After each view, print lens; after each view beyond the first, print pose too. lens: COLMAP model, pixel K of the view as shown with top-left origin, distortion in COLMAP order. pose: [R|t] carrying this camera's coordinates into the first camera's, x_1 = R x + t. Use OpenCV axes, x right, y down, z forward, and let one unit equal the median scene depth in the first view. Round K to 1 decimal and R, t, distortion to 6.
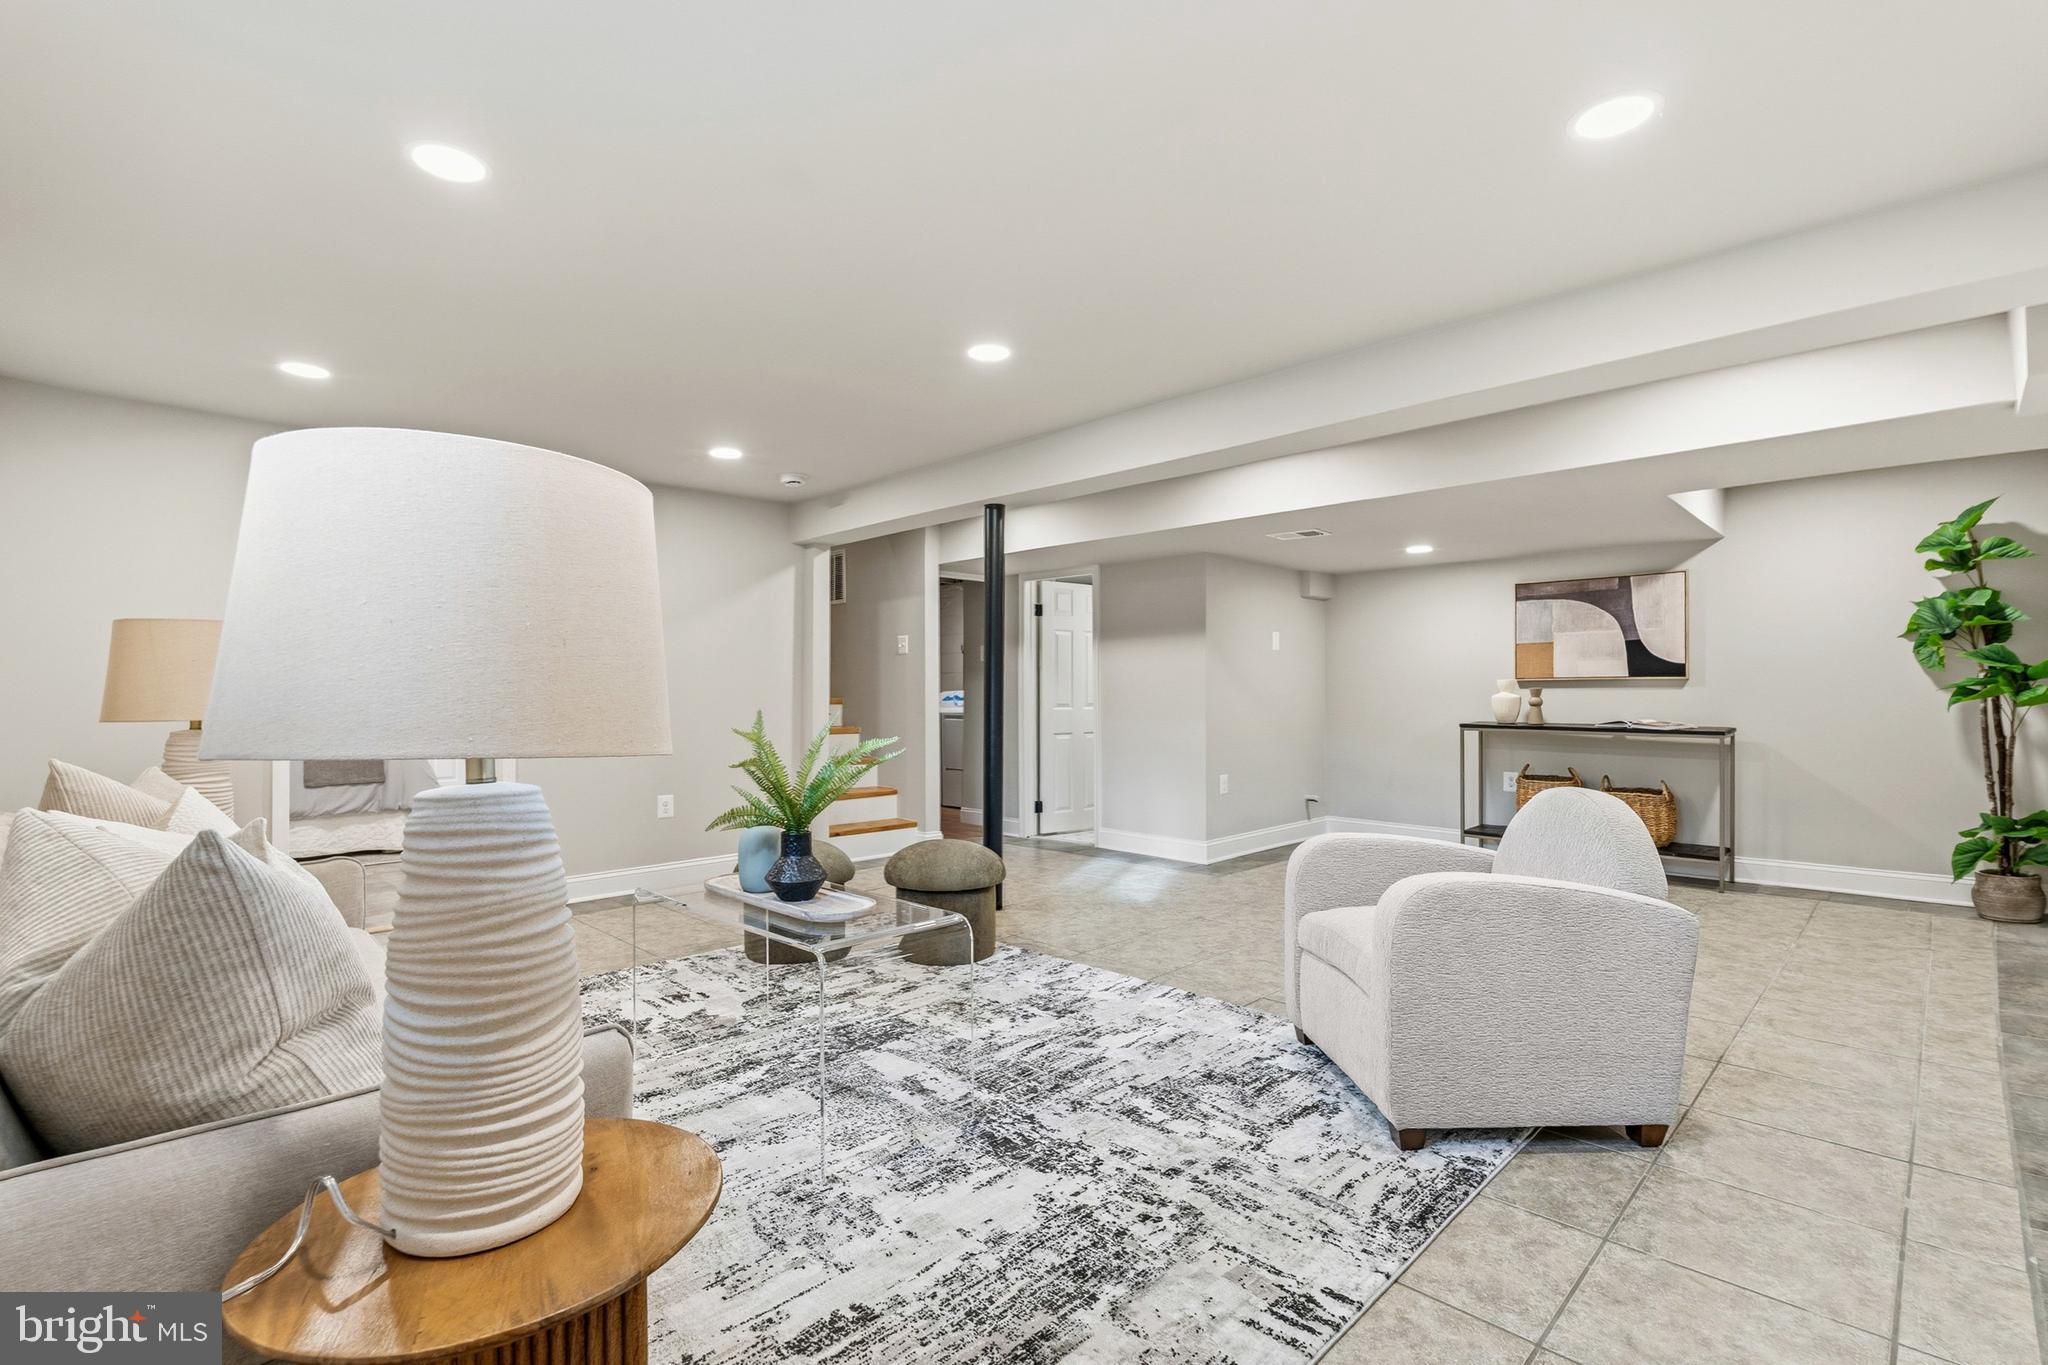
lens RADIAL K [[920.0, 0, 1027.5], [0, 920.0, 693.2], [0, 0, 1]] dist [-0.004735, 0.002377]
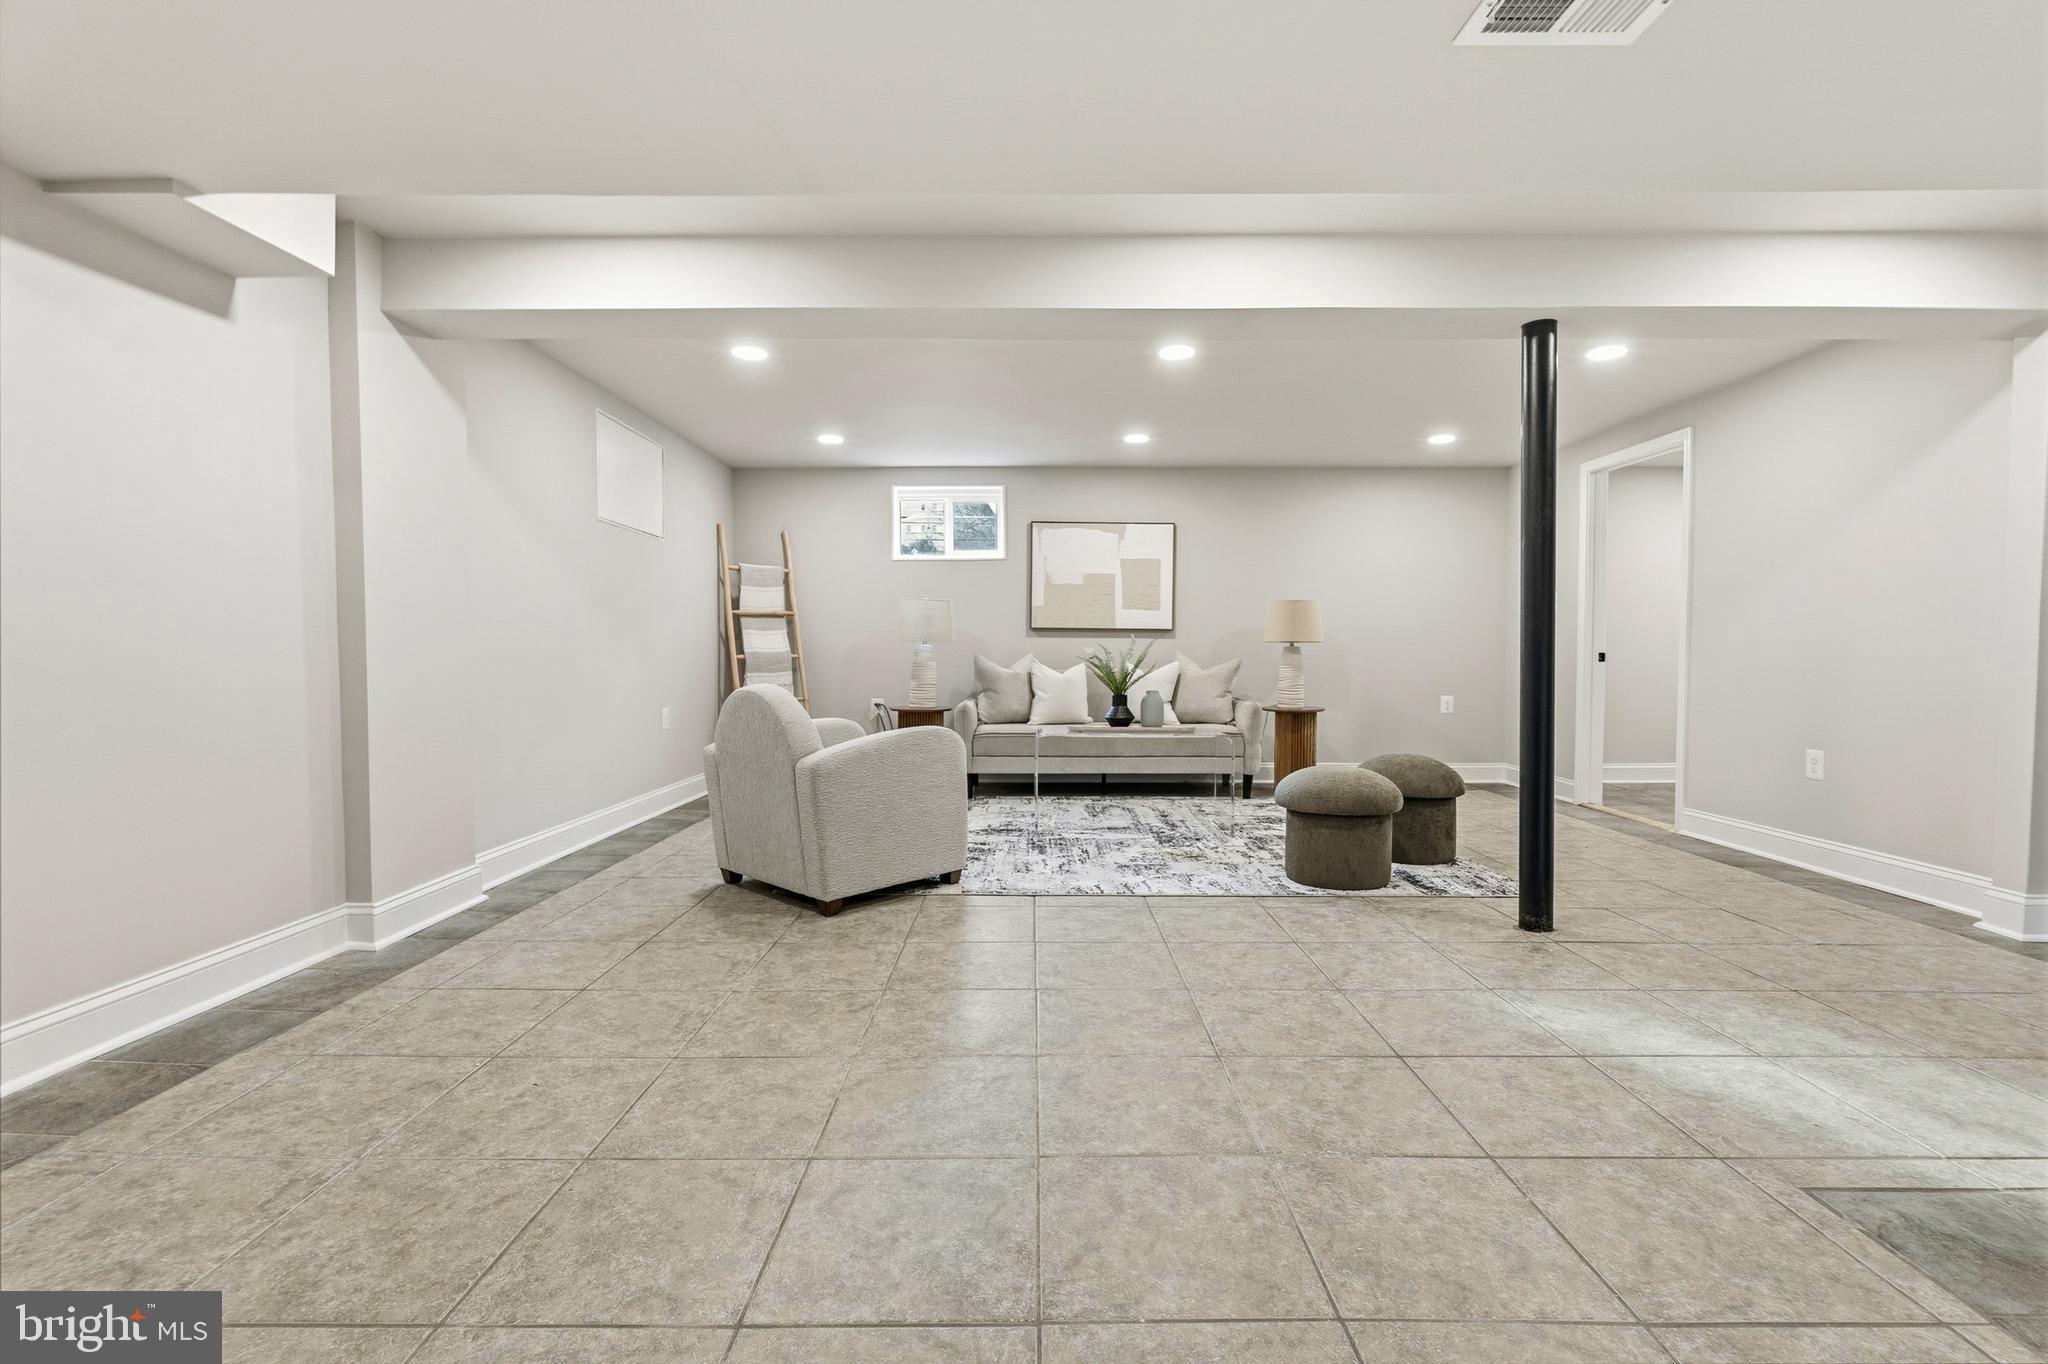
lens RADIAL K [[920.0, 0, 1021.3], [0, 920.0, 676.6], [0, 0, 1]] dist [-0.004735, 0.002377]
pose [[-0.705820, 0.011793, -0.708293, 1.200684], [0.006592, 0.999927, 0.010080, 0.072538], [0.708360, 0.002445, -0.705847, 2.077590]]
